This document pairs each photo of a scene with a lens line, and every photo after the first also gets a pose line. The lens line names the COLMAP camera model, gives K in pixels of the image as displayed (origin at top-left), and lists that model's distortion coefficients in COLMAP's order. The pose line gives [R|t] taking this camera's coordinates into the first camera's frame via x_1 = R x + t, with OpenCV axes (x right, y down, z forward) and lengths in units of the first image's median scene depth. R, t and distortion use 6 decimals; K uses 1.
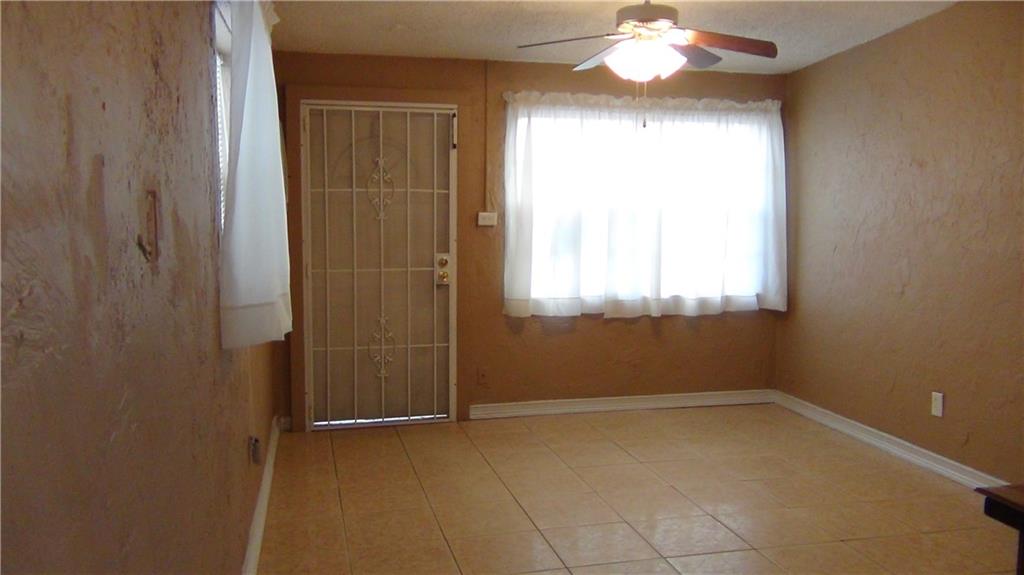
lens RADIAL K [[875.5, 0, 512.0], [0, 875.5, 287.5], [0, 0, 1]] dist [0.014437, -0.004617]
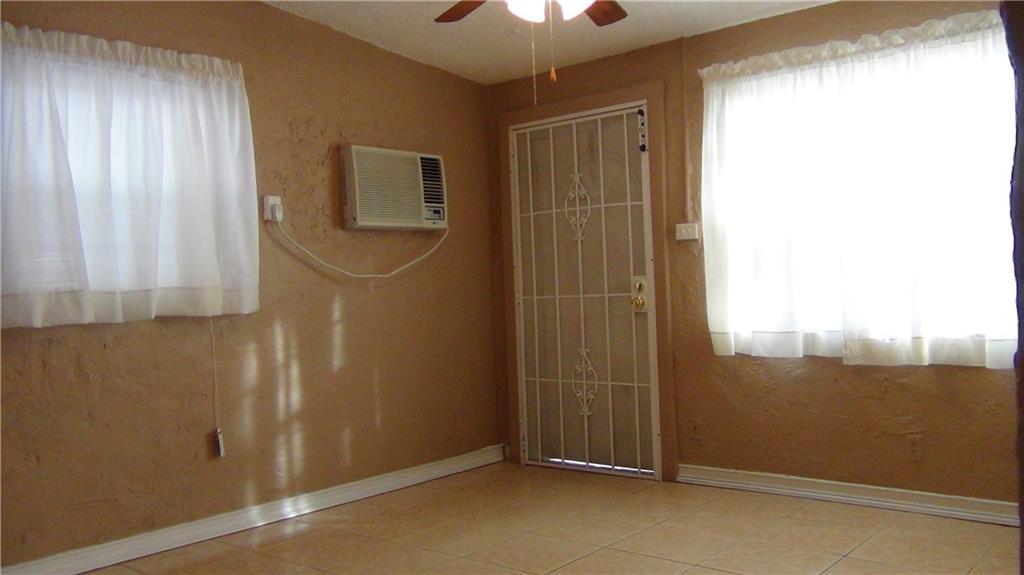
lens RADIAL K [[875.5, 0, 512.0], [0, 875.5, 287.5], [0, 0, 1]] dist [0.014437, -0.004617]
pose [[0.573533, -0.023627, -0.818841, 0.541103], [-0.033963, 0.998039, -0.052586, 0.020733], [0.818478, 0.057970, 0.571606, 0.415045]]
